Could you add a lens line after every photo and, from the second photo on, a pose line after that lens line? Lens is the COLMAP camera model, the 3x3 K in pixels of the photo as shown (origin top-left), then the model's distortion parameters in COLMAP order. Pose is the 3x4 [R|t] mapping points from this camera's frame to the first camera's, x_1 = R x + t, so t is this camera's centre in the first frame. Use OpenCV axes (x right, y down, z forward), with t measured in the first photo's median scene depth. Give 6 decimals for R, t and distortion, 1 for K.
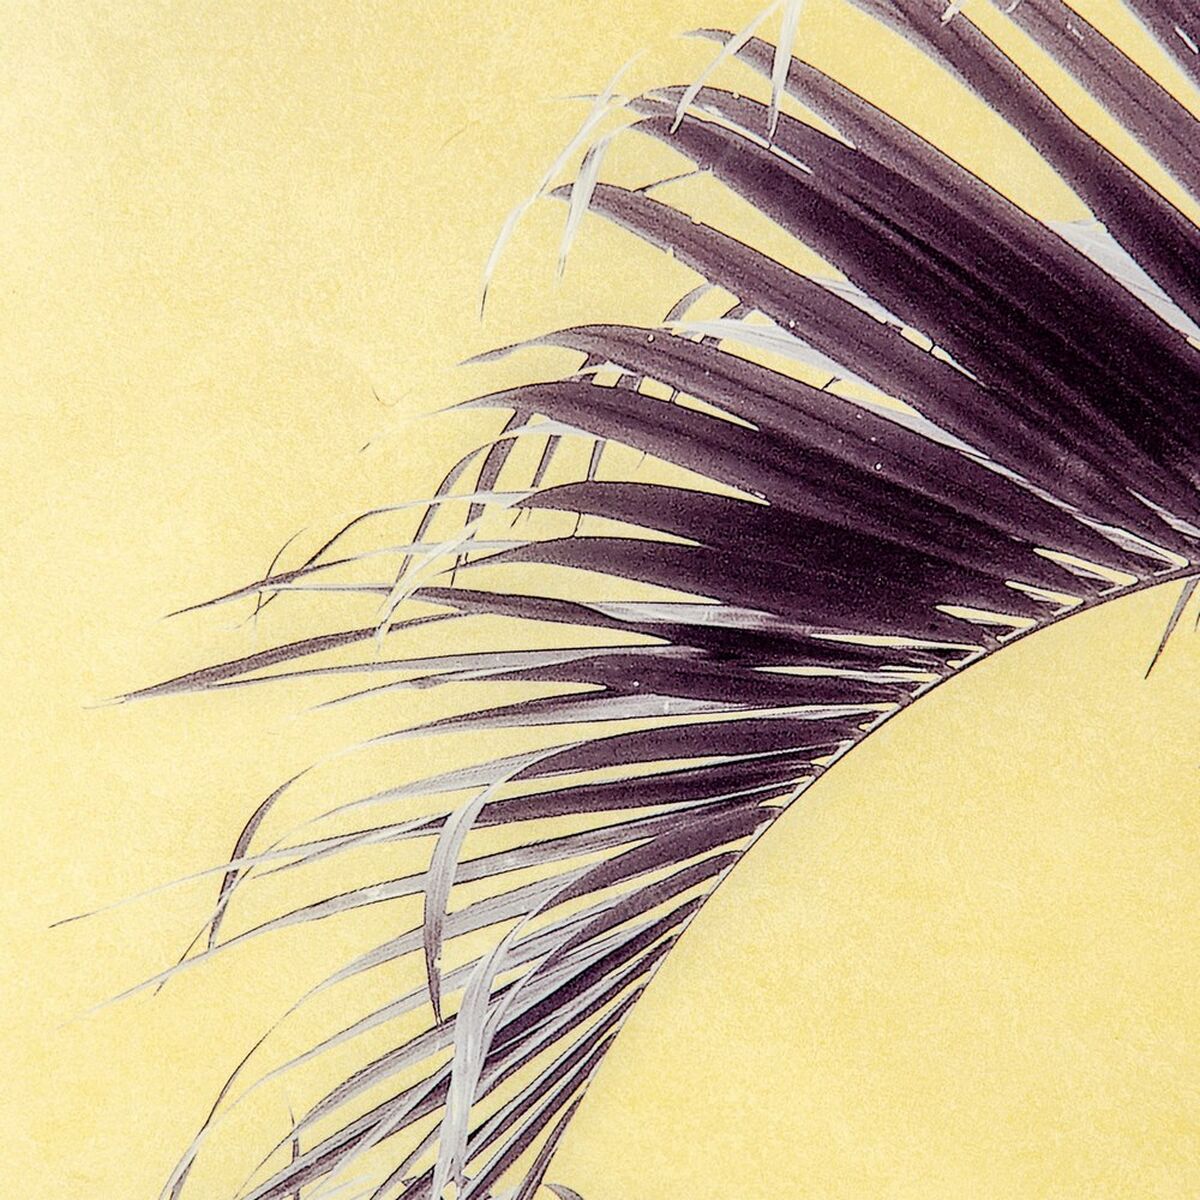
lens RADIAL K [[7744.1, 0, 600.5], [0, 7744.1, 599.6], [0, 0, 1]] dist [1.378146, 0.000000]
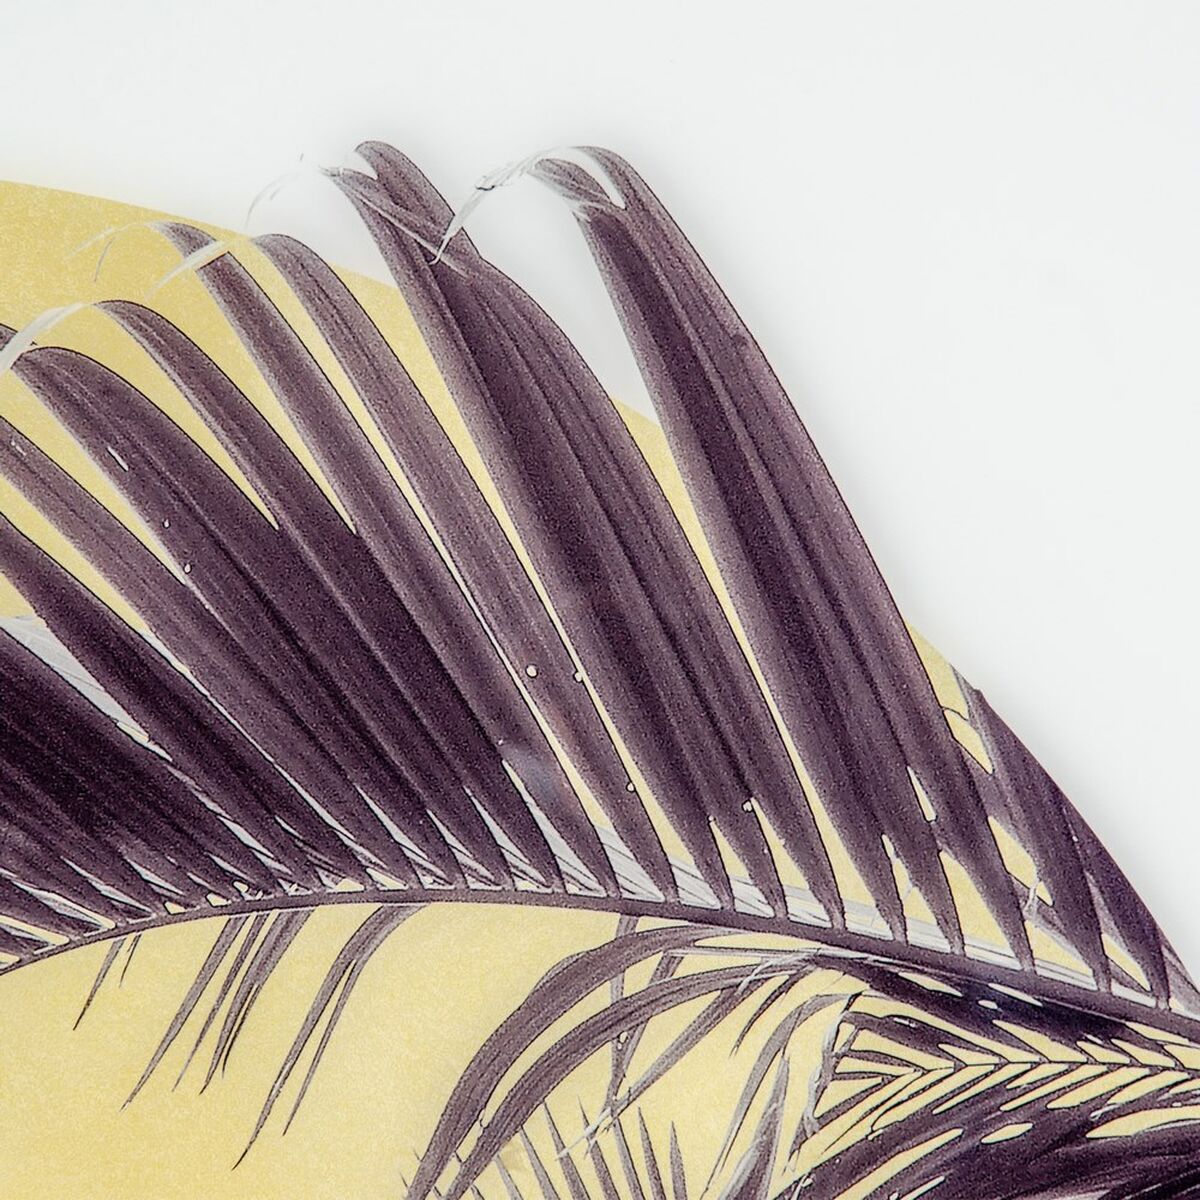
lens RADIAL K [[7744.1, 0, 601.0], [0, 7744.1, 602.5], [0, 0, 1]] dist [1.378146, 0.000000]
pose [[0.990597, 0.018848, 0.135507, -0.007656], [-0.012433, 0.998768, -0.048034, 0.001974], [-0.136245, 0.045897, 0.989611, -0.112467]]
